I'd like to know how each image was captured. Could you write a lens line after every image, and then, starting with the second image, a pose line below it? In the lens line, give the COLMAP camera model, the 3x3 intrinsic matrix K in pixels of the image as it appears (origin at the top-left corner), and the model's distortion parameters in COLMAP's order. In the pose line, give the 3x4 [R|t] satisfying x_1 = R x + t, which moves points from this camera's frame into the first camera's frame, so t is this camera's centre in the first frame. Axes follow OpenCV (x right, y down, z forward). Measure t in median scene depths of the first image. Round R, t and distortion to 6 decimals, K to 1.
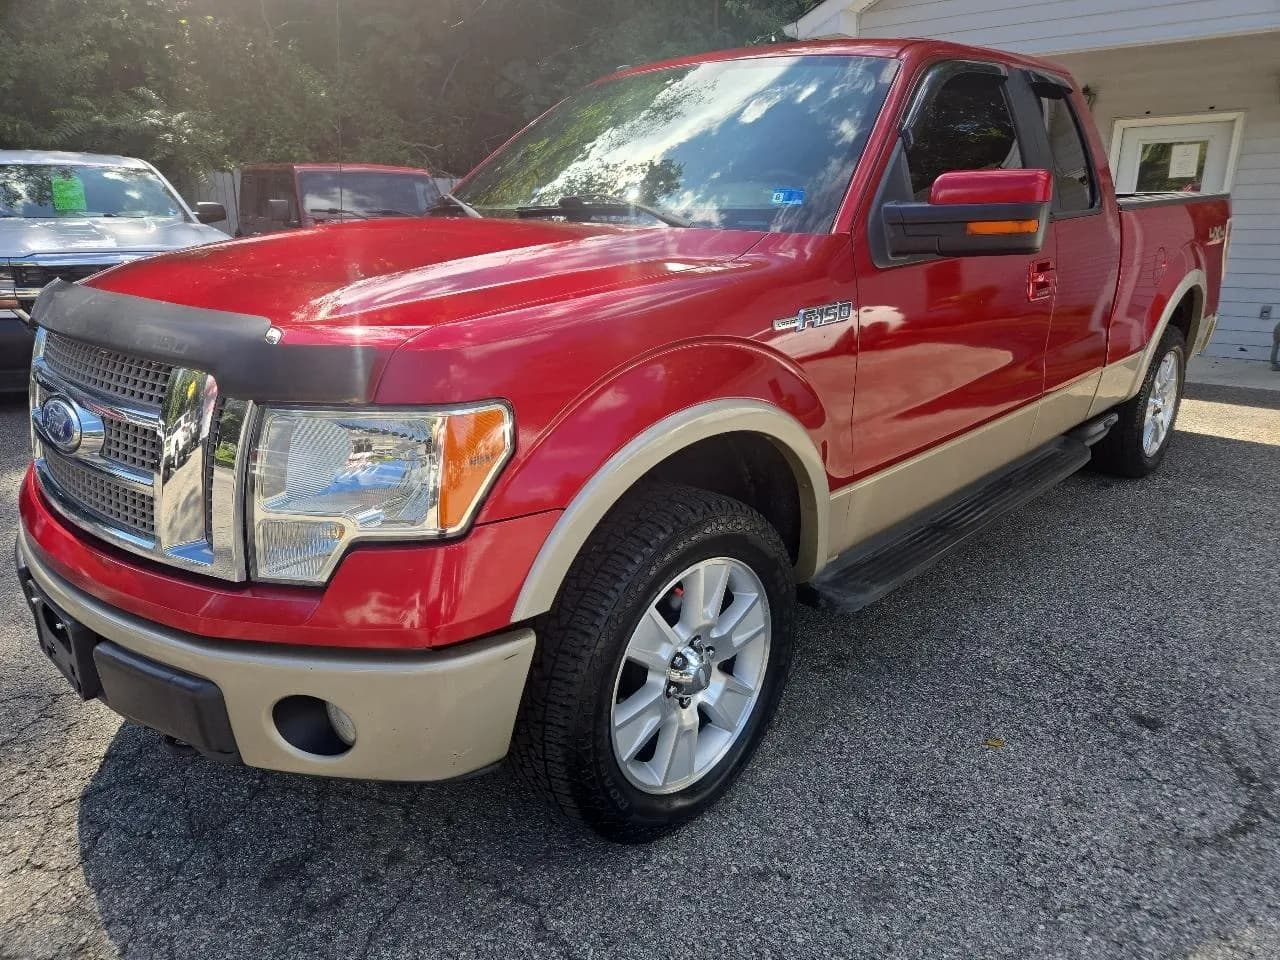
lens RADIAL K [[873.3, 0, 646.1], [0, 873.3, 468.4], [0, 0, 1]] dist [0.040500, -0.022285]
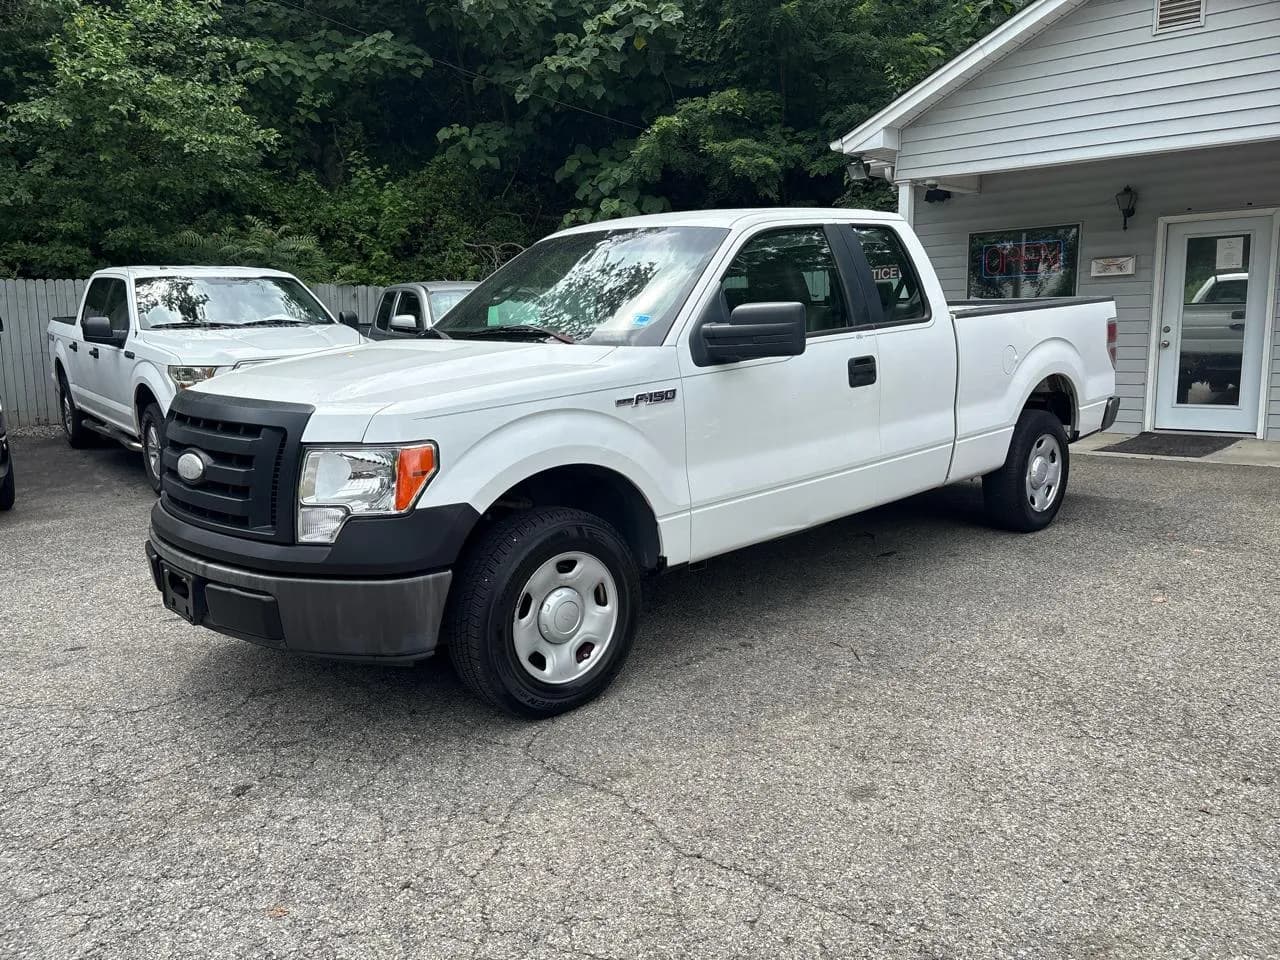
lens RADIAL K [[976.4, 0, 640.0], [0, 976.4, 480.0], [0, 0, 1]] dist [0.020648, -0.006745]
pose [[0.997249, -0.014103, -0.072773, 0.024655], [0.005807, 0.993581, -0.112973, 0.141693], [0.073899, 0.112240, 0.990929, -0.551264]]
